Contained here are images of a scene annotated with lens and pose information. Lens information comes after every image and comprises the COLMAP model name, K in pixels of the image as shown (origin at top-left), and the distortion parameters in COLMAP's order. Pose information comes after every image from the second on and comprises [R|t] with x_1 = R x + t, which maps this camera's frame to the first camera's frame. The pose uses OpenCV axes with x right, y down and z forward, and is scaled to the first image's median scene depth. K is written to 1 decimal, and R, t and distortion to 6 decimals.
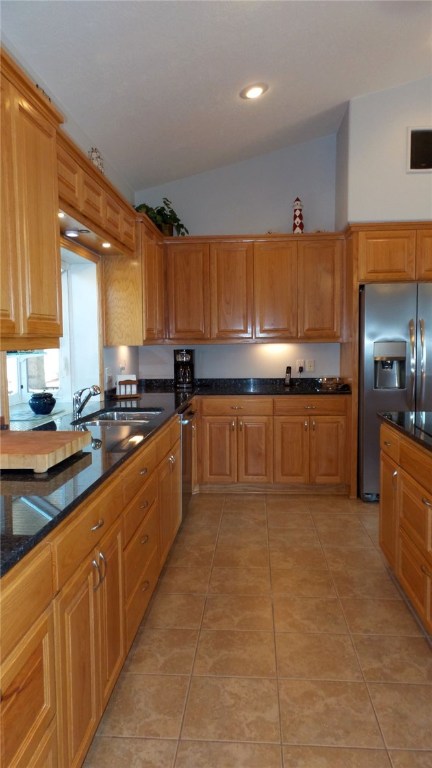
lens RADIAL K [[520.7, 0, 212.8], [0, 520.7, 384.6], [0, 0, 1]] dist [-0.001022, 0.004430]
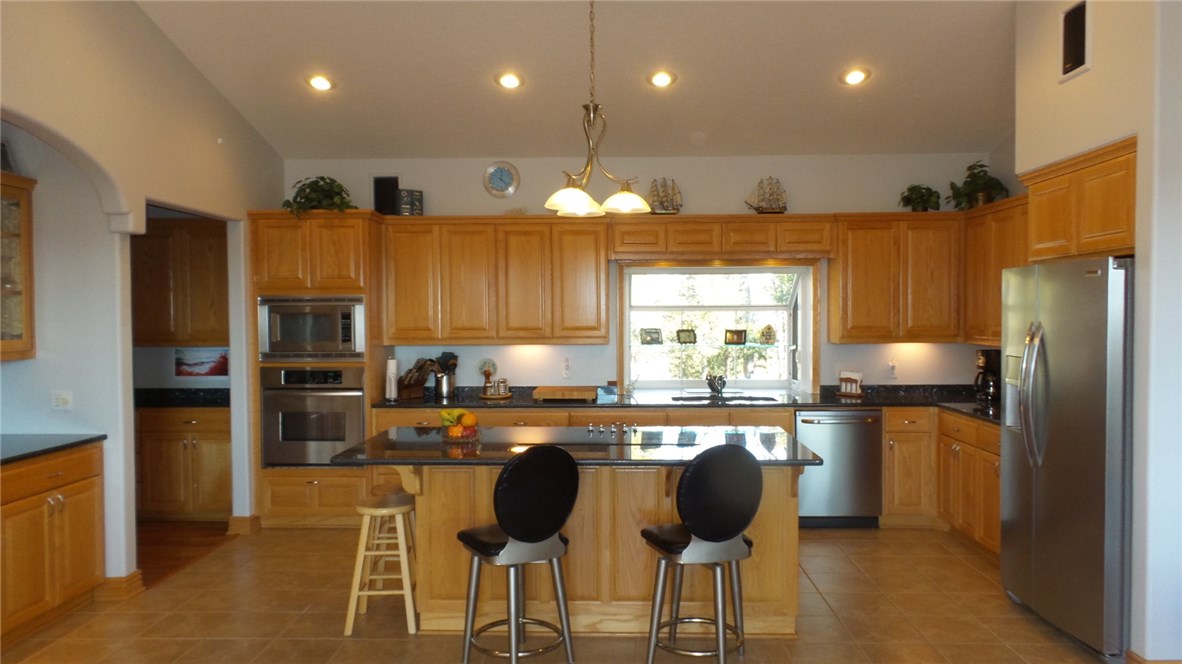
lens RADIAL K [[801.4, 0, 594.8], [0, 801.4, 330.4], [0, 0, 1]] dist [-0.001022, 0.004430]
pose [[0.055455, 0.033579, -0.997896, 1.272593], [-0.077569, 0.996559, 0.029223, -0.101620], [0.995444, 0.075785, 0.057869, 0.418849]]
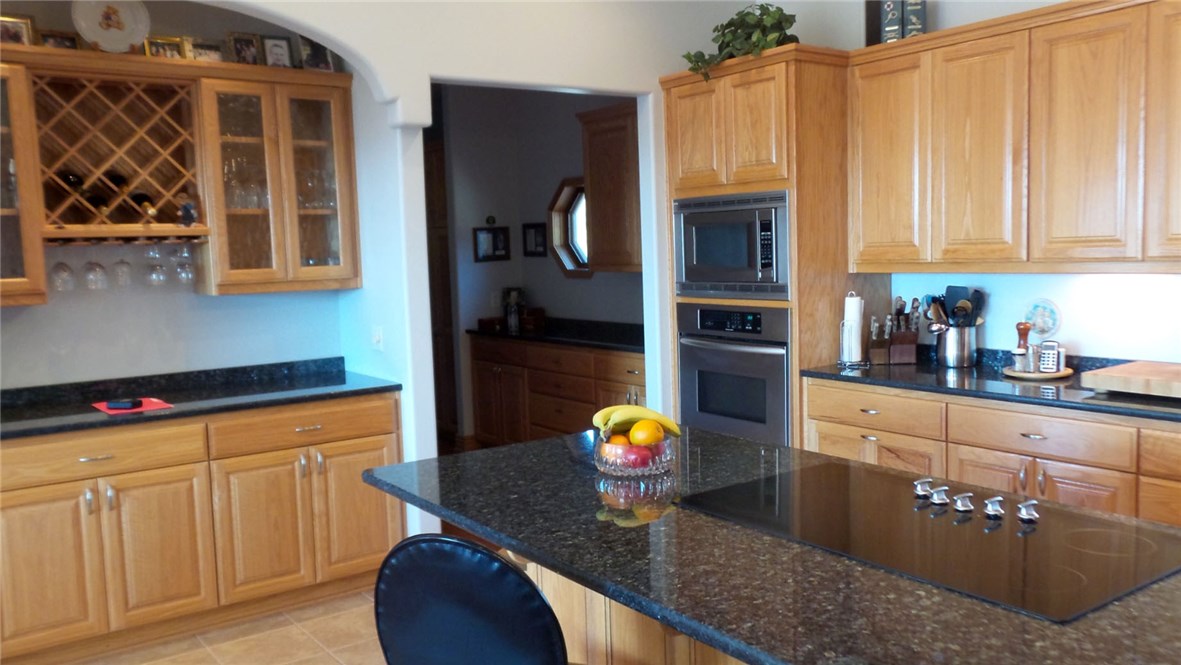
lens RADIAL K [[955.4, 0, 591.6], [0, 955.4, 329.2], [0, 0, 1]] dist [0.013108, 0.005381]
pose [[-0.757079, 0.095909, -0.646245, 0.687936], [-0.010594, 0.987234, 0.158926, -0.104259], [0.653237, 0.127166, -0.746398, 0.725224]]
